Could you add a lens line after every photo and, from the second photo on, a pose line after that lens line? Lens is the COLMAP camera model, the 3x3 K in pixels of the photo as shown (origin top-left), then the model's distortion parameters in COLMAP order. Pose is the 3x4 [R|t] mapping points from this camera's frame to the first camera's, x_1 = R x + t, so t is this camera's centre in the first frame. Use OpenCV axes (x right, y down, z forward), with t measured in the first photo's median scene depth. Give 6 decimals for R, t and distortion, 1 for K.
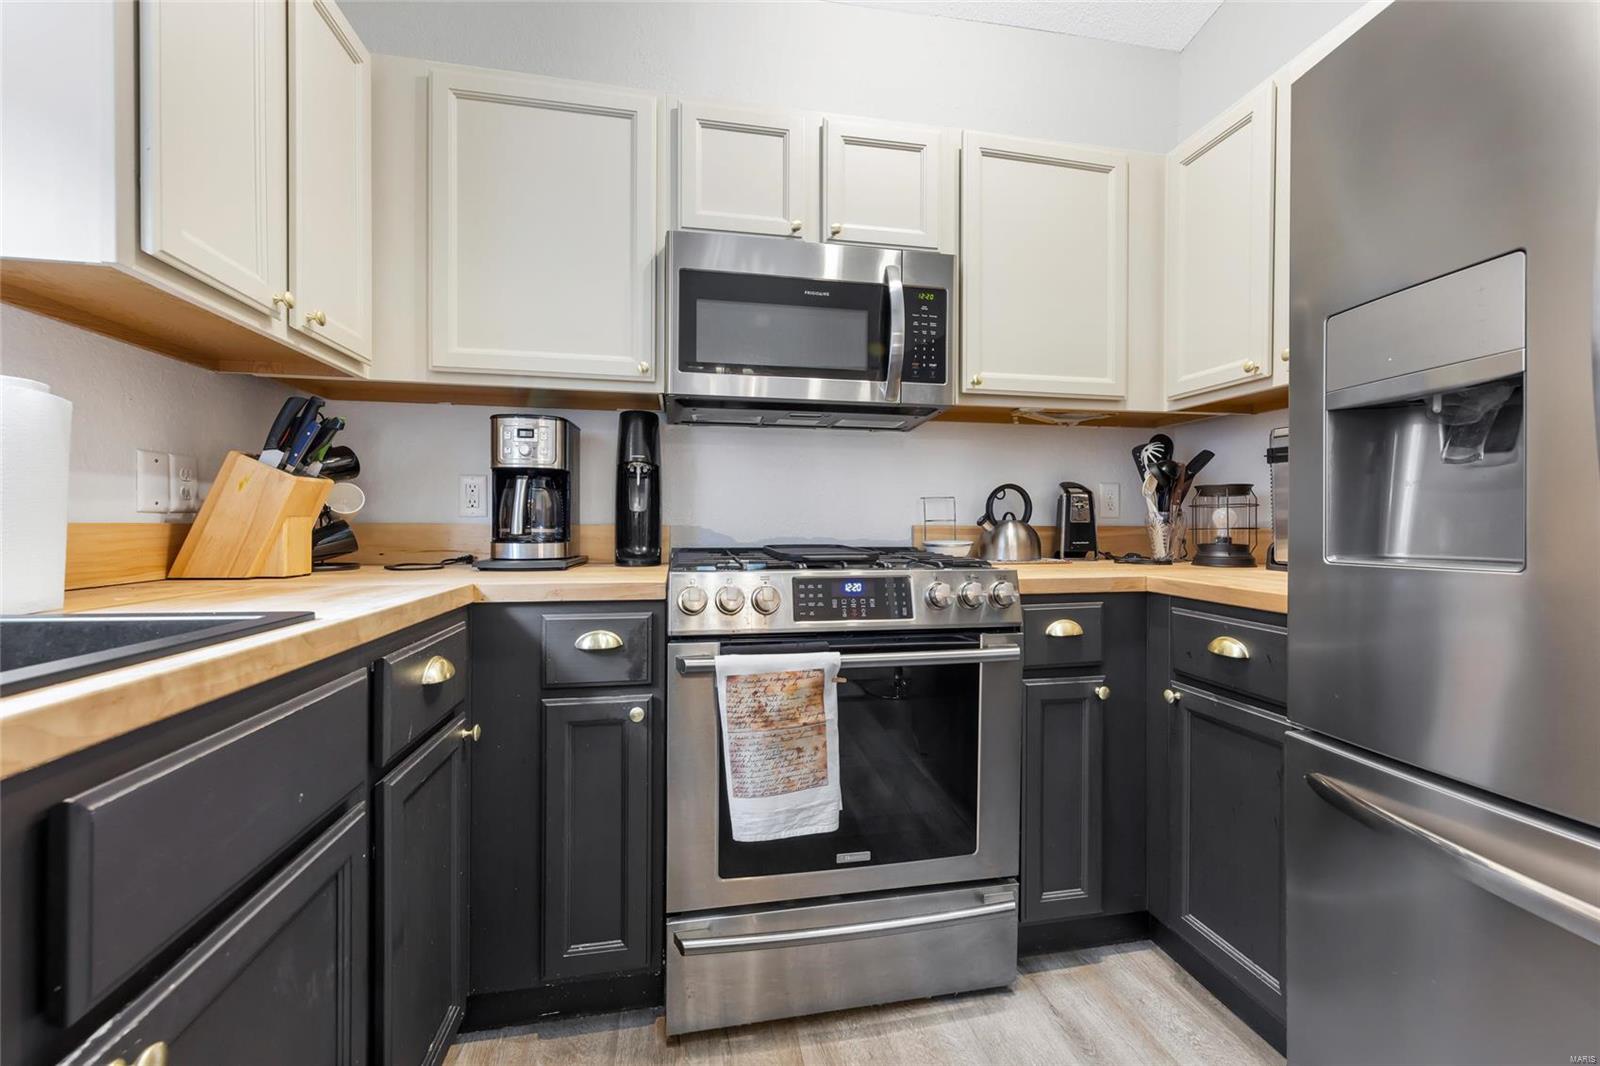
lens RADIAL K [[645.5, 0, 800.0], [0, 645.5, 526.0], [0, 0, 1]] dist [0.006416, 0.000810]
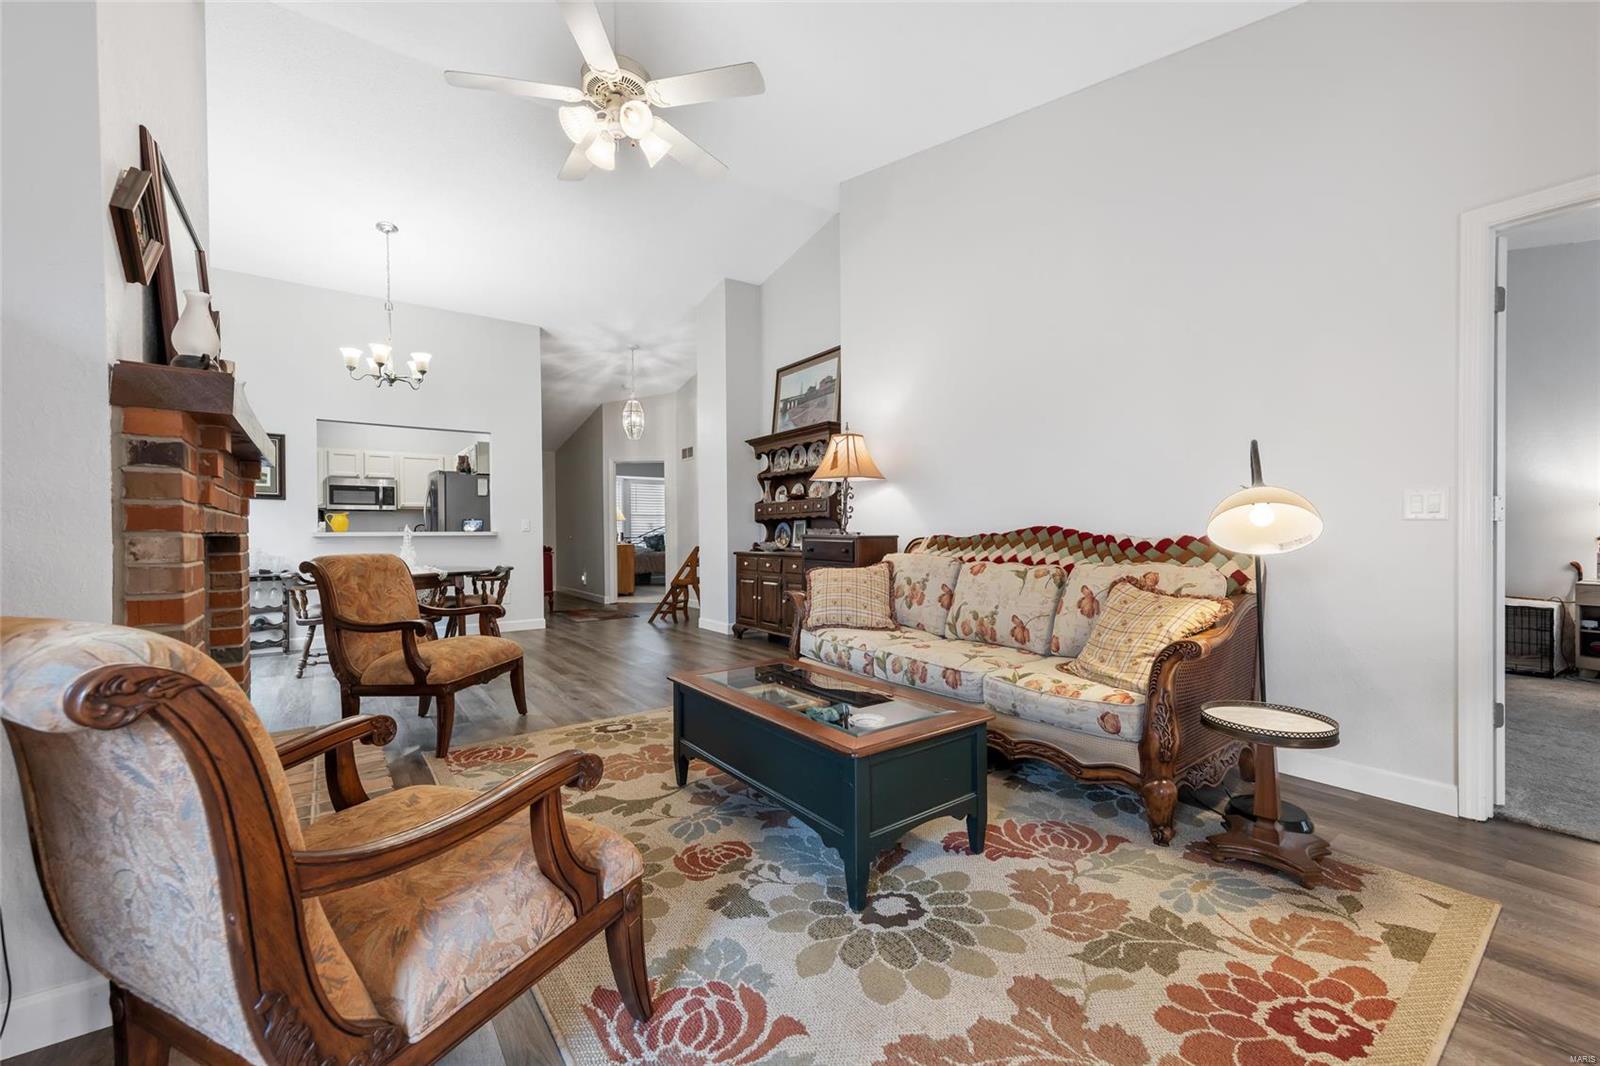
lens RADIAL K [[645.5, 0, 795.9], [0, 645.5, 531.8], [0, 0, 1]] dist [0.006416, 0.000810]
pose [[0.900794, -0.010299, 0.434125, 0.853449], [0.012546, 0.999919, -0.002311, 0.035949], [-0.434066, 0.007528, 0.900850, -4.904049]]
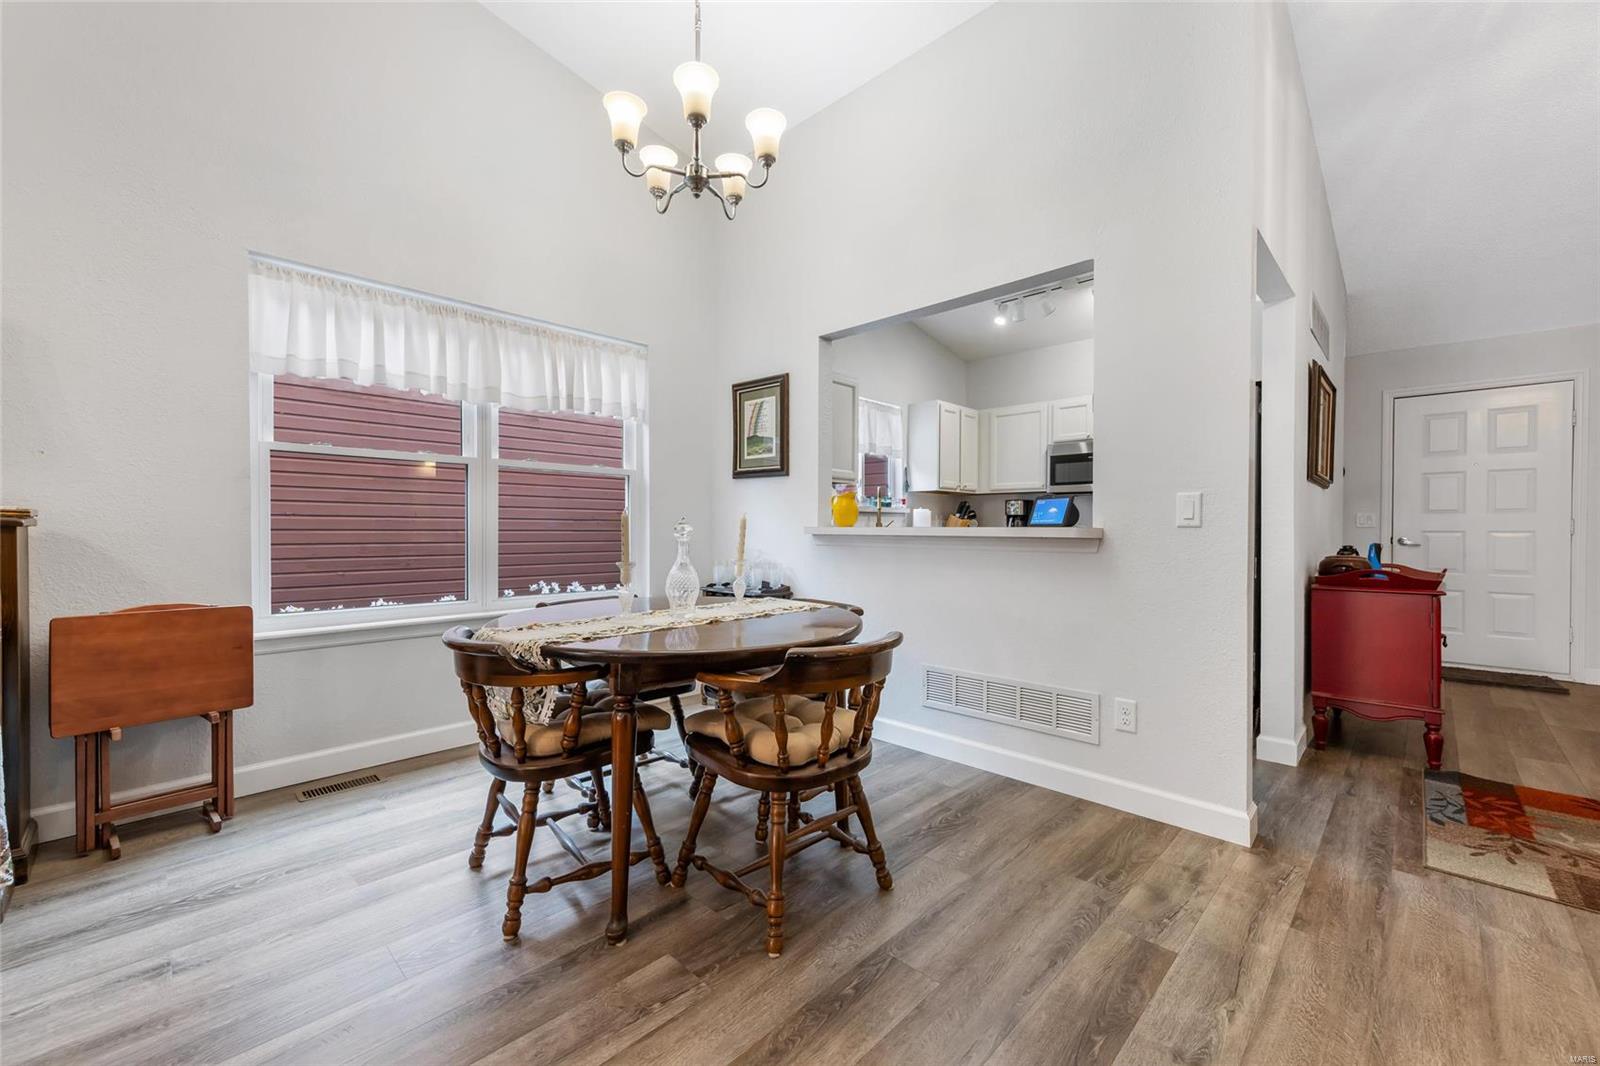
lens RADIAL K [[645.5, 0, 806.2], [0, 645.5, 533.1], [0, 0, 1]] dist [0.006416, 0.000810]
pose [[0.586342, 0.000438, -0.810064, 2.142892], [-0.004281, 0.999988, -0.002558, 0.029454], [0.810052, 0.004967, 0.586336, -2.410201]]
